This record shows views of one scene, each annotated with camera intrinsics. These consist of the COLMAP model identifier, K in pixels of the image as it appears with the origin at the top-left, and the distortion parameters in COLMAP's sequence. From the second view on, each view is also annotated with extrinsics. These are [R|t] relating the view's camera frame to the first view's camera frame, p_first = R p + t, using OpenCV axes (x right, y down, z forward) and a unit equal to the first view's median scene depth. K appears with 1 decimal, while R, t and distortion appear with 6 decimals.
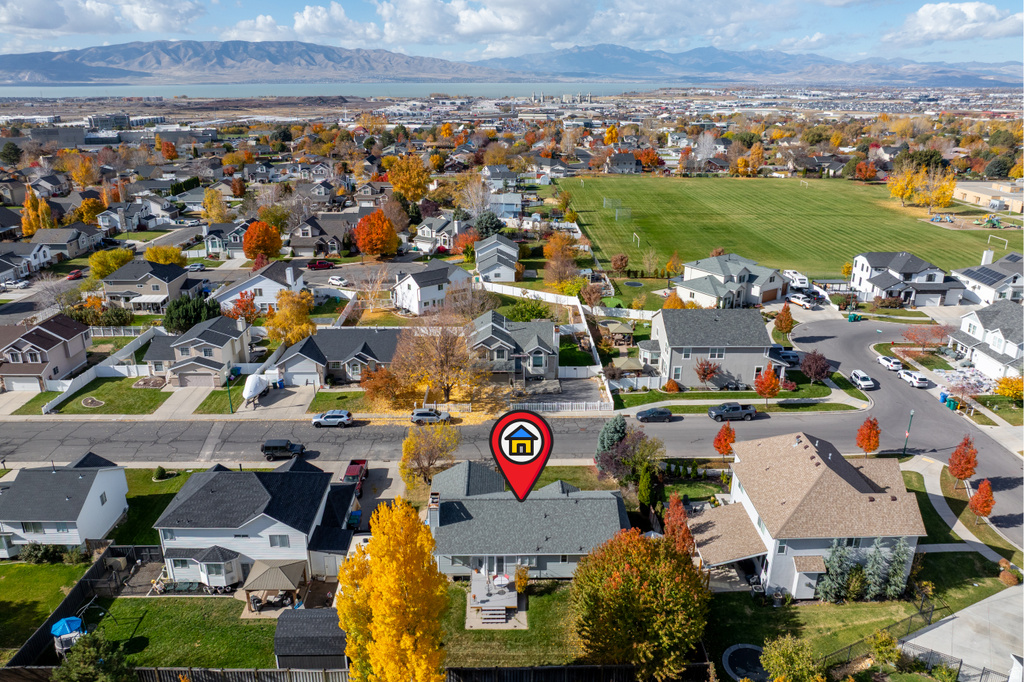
lens RADIAL K [[721.6, 0, 512.7], [0, 721.6, 331.8], [0, 0, 1]] dist [-0.045952, 0.017603]
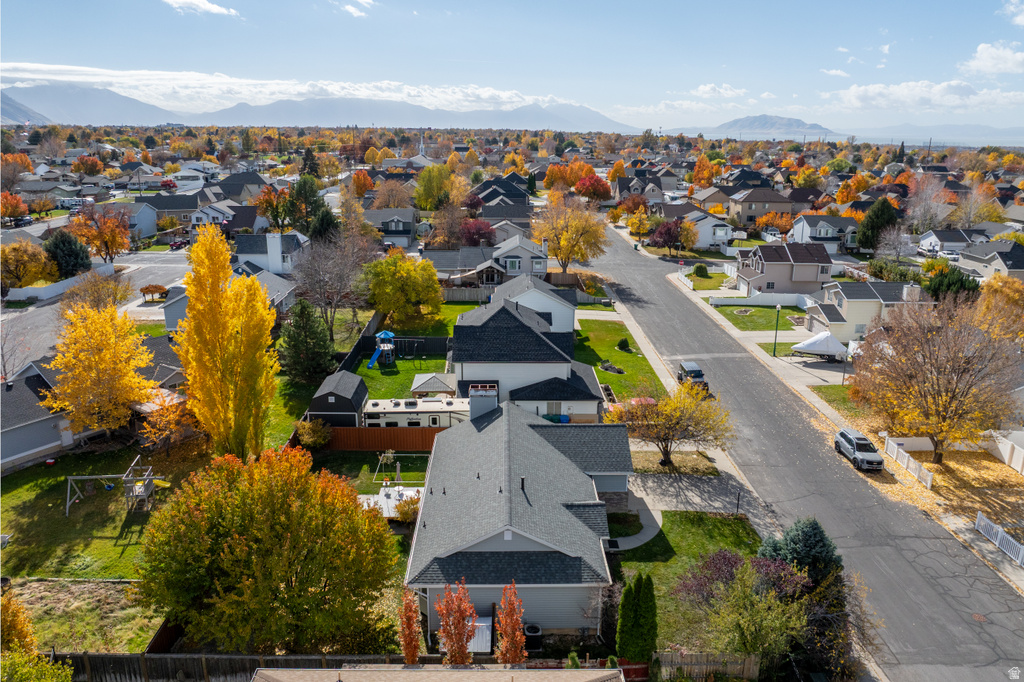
lens RADIAL K [[721.6, 0, 515.9], [0, 721.6, 336.6], [0, 0, 1]] dist [-0.045952, 0.017603]
pose [[0.002770, 0.274486, -0.961587, 0.301582], [-0.340782, 0.904291, 0.257149, -0.016608], [0.940138, 0.326980, 0.096045, 0.443248]]
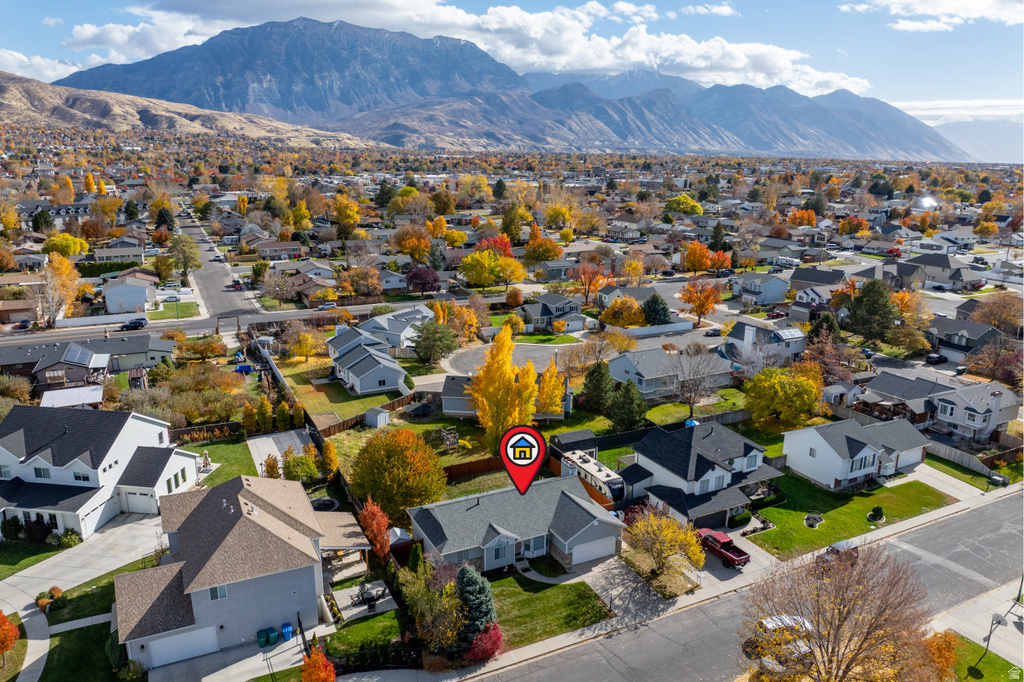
lens RADIAL K [[721.6, 0, 512.3], [0, 721.6, 336.9], [0, 0, 1]] dist [-0.045952, 0.017603]
pose [[-0.901337, 0.095382, -0.422485, 0.230235], [-0.155061, 0.839732, 0.520390, -0.275564], [0.404410, 0.534558, -0.742092, 0.836999]]
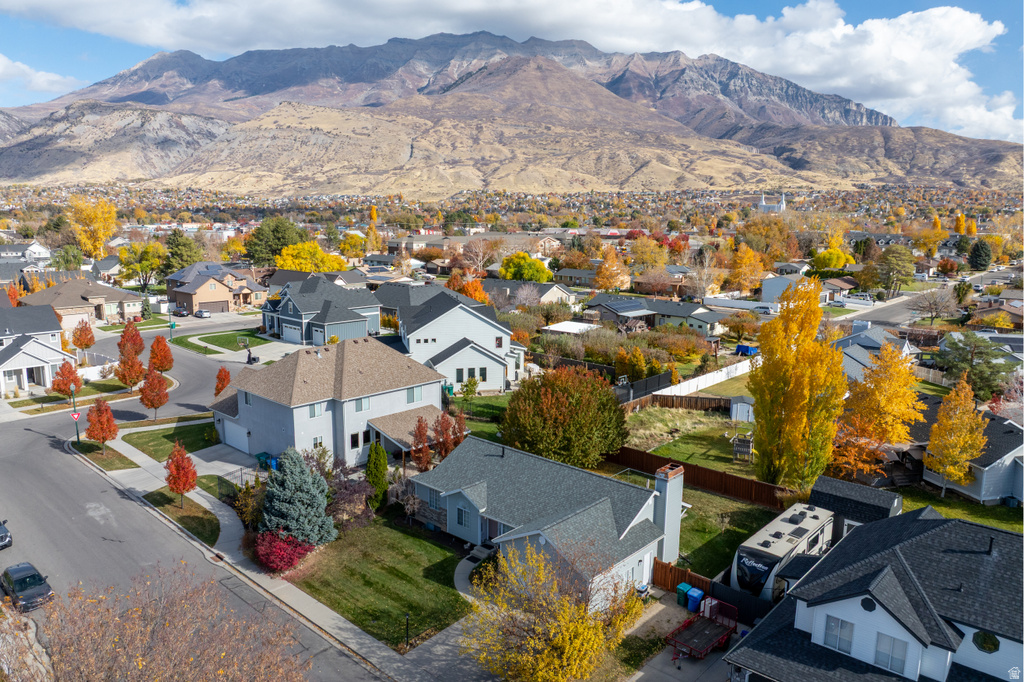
lens RADIAL K [[721.6, 0, 516.4], [0, 721.6, 342.5], [0, 0, 1]] dist [-0.045952, 0.017603]
pose [[-0.732387, -0.130568, 0.668253, -0.216847], [0.213375, 0.887994, 0.407356, -0.096261], [-0.646592, 0.440930, -0.622495, 0.702897]]
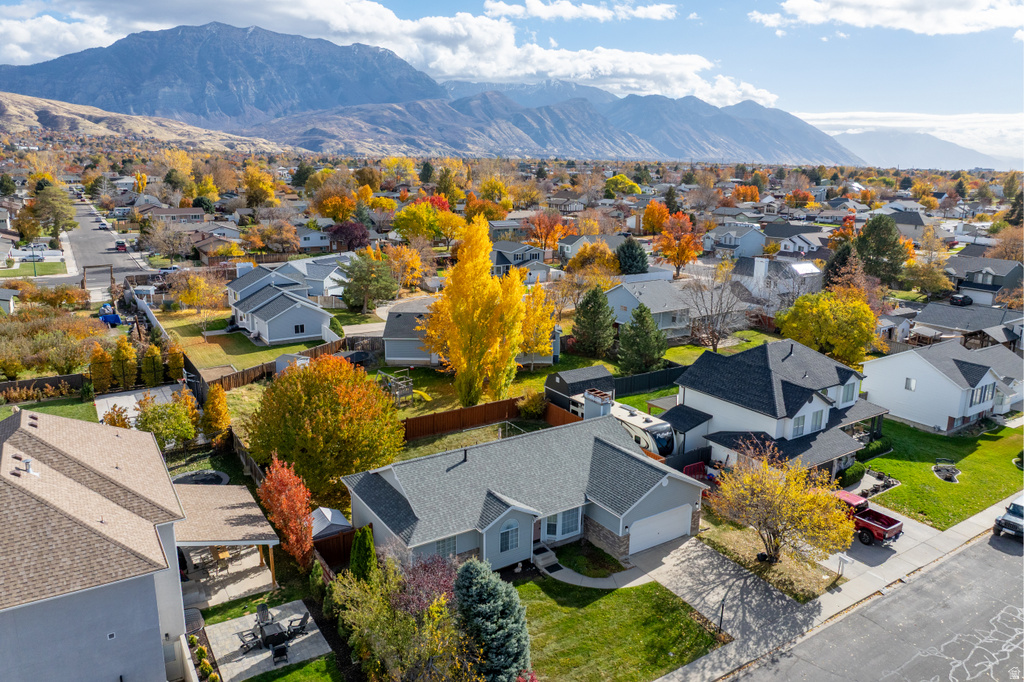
lens RADIAL K [[721.6, 0, 512.8], [0, 721.6, 313.9], [0, 0, 1]] dist [-0.045952, 0.017603]
pose [[-0.848938, 0.093462, -0.520162, 0.179629], [-0.191239, 0.863214, 0.467215, -0.095288], [0.492678, 0.496112, -0.714942, 0.700148]]
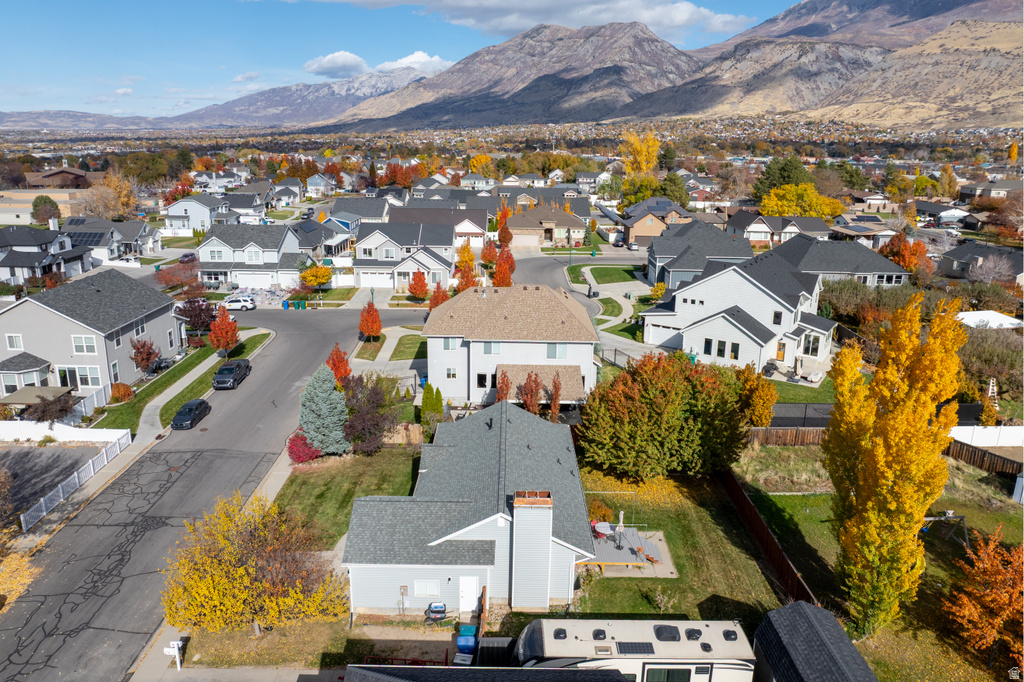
lens RADIAL K [[721.6, 0, 514.6], [0, 721.6, 325.5], [0, 0, 1]] dist [-0.045952, 0.017603]
pose [[0.011743, -0.255452, 0.966750, -0.298723], [0.317883, 0.917615, 0.238608, -0.016930], [-0.948057, 0.304511, 0.091979, 0.433928]]
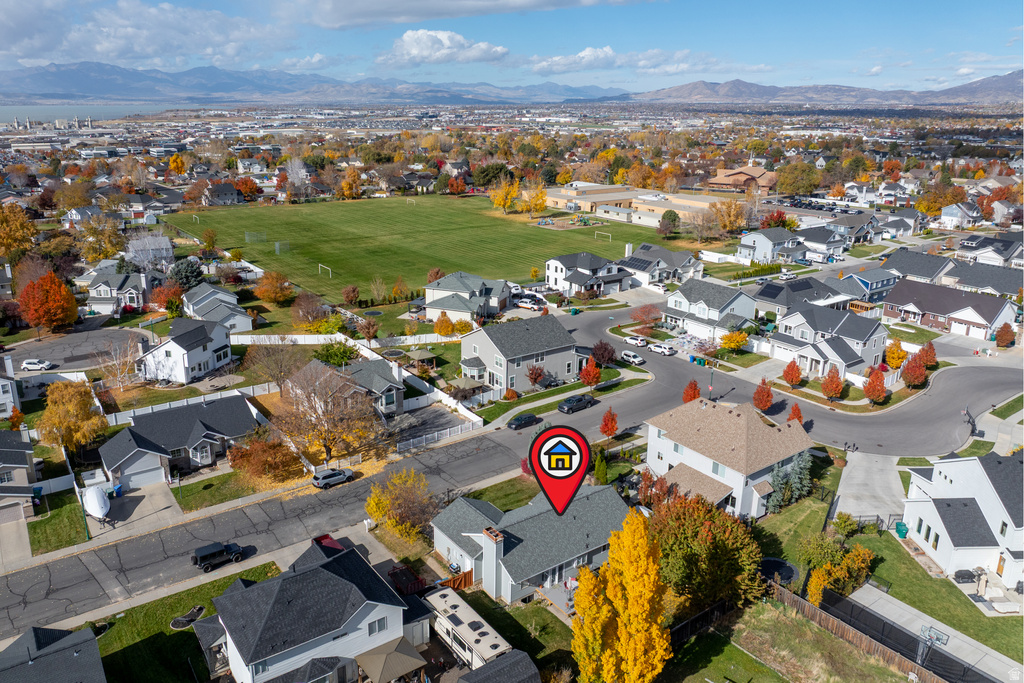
lens RADIAL K [[752.1, 0, 493.7], [0, 752.1, 310.0], [0, 0, 1]] dist [-0.026140, -0.018012]
pose [[0.825361, -0.147362, 0.545036, -0.306578], [0.182387, 0.983172, -0.010371, -0.033422], [-0.534336, 0.107967, 0.838349, 0.029250]]
